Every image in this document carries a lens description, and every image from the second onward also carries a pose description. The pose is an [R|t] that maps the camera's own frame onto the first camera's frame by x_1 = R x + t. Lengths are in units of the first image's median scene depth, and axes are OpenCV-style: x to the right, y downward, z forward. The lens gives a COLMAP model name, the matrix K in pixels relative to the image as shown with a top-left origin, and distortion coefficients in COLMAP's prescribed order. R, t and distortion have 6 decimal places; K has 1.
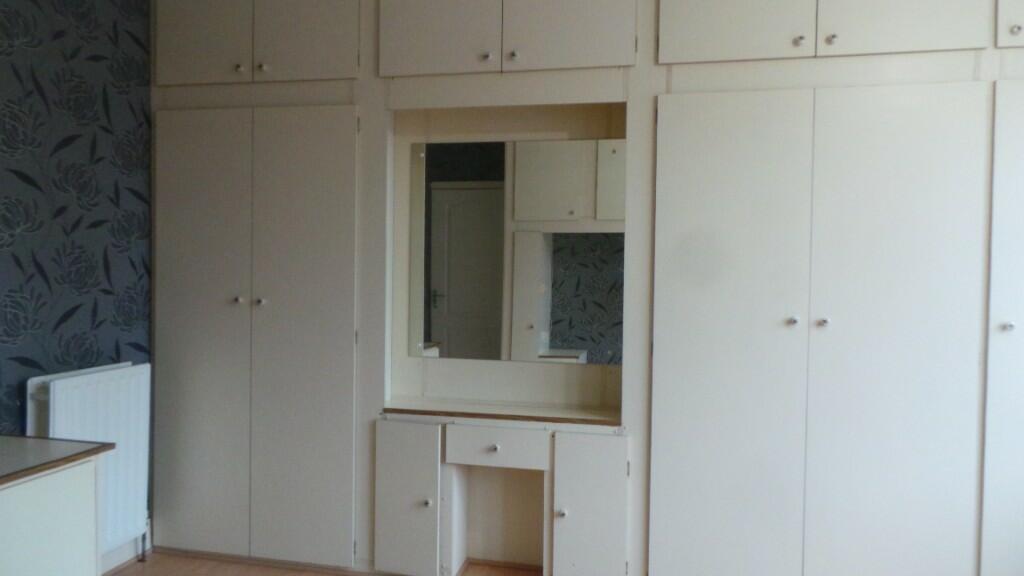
lens RADIAL K [[710.2, 0, 512.0], [0, 710.2, 288.0], [0, 0, 1]] dist [-0.005022, -0.001020]
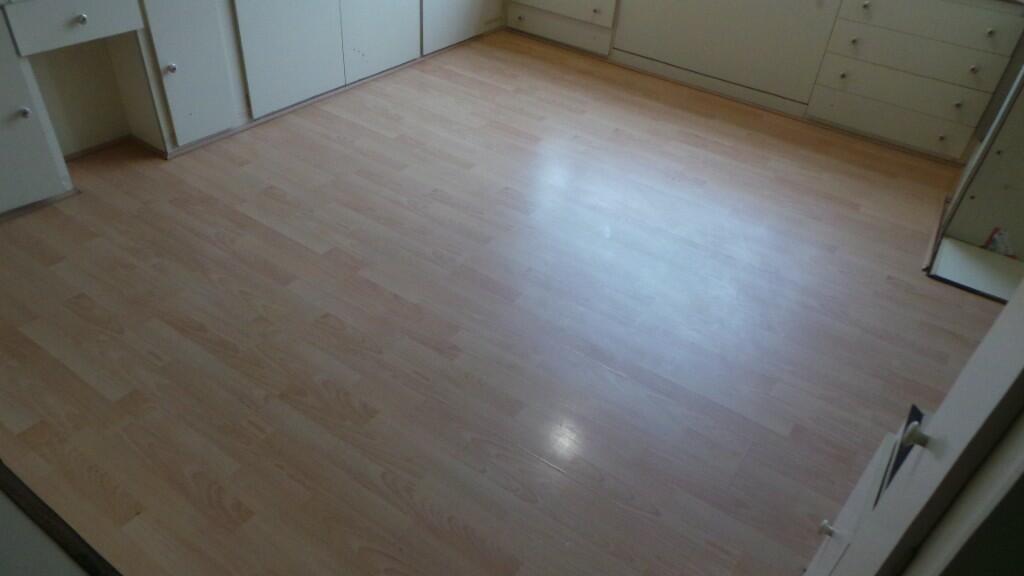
lens RADIAL K [[710.2, 0, 512.0], [0, 710.2, 288.0], [0, 0, 1]] dist [-0.005022, -0.001020]
pose [[0.384559, -0.549696, 0.741586, -0.621602], [-0.048892, 0.790107, 0.611016, -0.057329], [-0.921805, -0.271229, 0.276967, 0.221599]]
